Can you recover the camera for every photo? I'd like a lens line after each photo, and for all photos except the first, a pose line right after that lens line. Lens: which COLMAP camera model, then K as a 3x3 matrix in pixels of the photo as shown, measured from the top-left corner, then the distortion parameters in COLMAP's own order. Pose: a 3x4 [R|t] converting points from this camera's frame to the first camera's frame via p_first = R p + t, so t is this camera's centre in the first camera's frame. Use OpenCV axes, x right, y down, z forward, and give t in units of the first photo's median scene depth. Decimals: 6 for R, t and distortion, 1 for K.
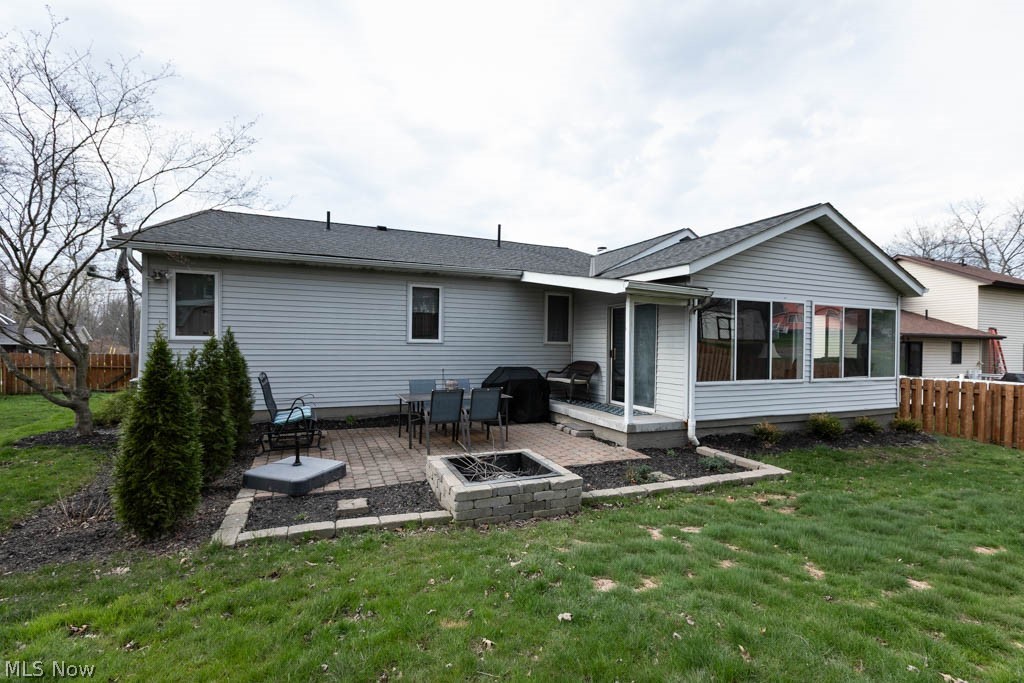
lens RADIAL K [[453.2, 0, 512.0], [0, 453.2, 341.5], [0, 0, 1]] dist [-0.001078, -0.000268]
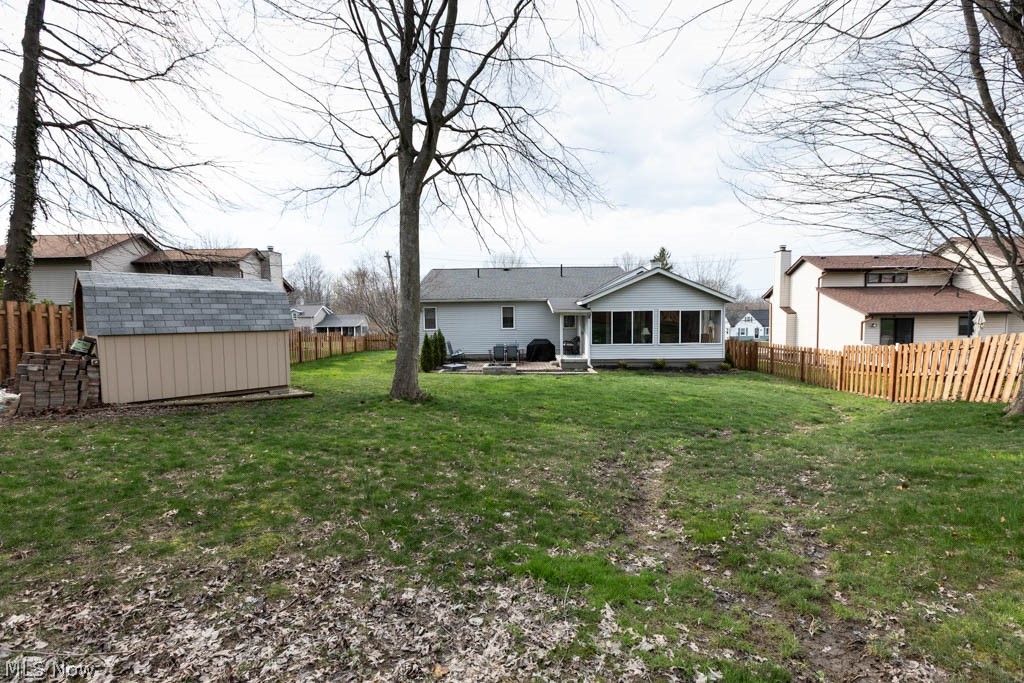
lens RADIAL K [[453.2, 0, 512.0], [0, 453.2, 341.5], [0, 0, 1]] dist [-0.001078, -0.000268]
pose [[0.913328, 0.000798, -0.407223, 1.042658], [0.027681, 0.997564, 0.064037, -0.107766], [0.406282, -0.069759, 0.911081, -1.560196]]
